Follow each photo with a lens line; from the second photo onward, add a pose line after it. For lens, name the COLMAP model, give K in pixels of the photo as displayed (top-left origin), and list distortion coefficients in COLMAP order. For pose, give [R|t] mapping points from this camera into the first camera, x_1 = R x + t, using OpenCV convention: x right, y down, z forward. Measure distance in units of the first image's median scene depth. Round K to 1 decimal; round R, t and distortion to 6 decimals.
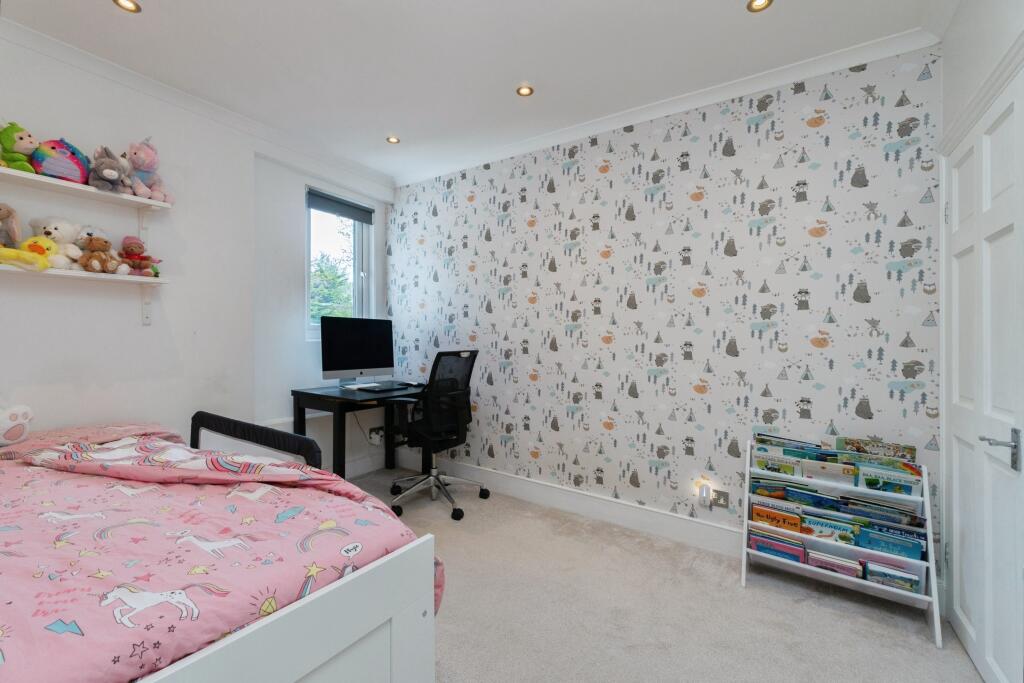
lens RADIAL K [[440.7, 0, 508.2], [0, 440.7, 340.1], [0, 0, 1]] dist [0.015129, -0.000001]
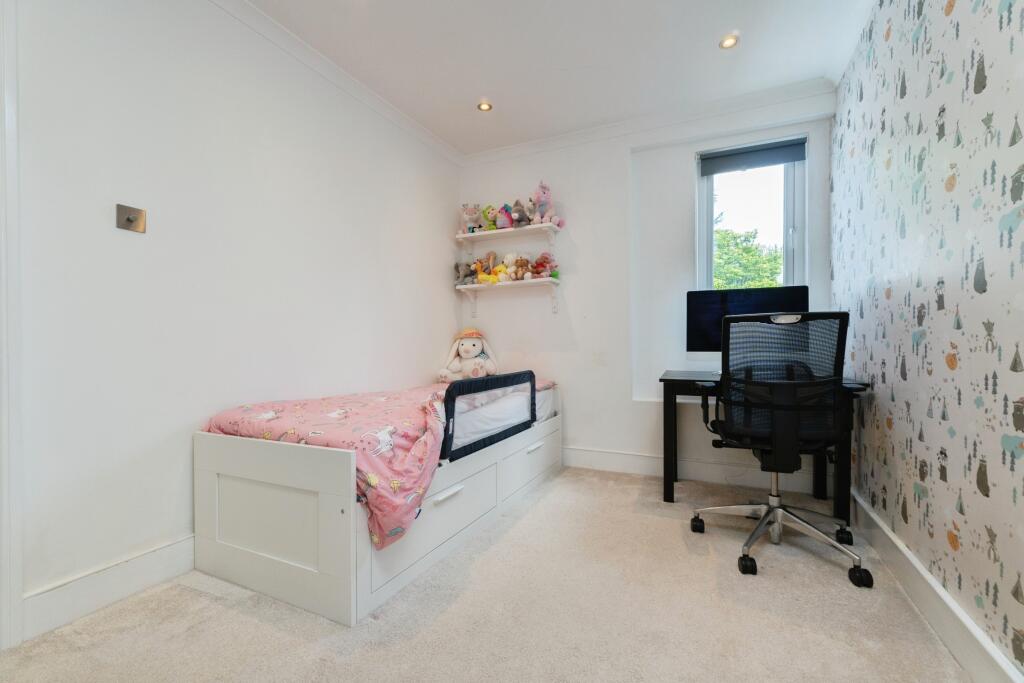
lens RADIAL K [[440.7, 0, 510.2], [0, 440.7, 351.4], [0, 0, 1]] dist [0.015129, -0.000001]
pose [[0.154698, -0.008148, -0.987928, 0.451834], [0.001777, 0.999967, -0.007969, 0.082238], [0.987960, -0.000523, 0.154707, 0.534314]]
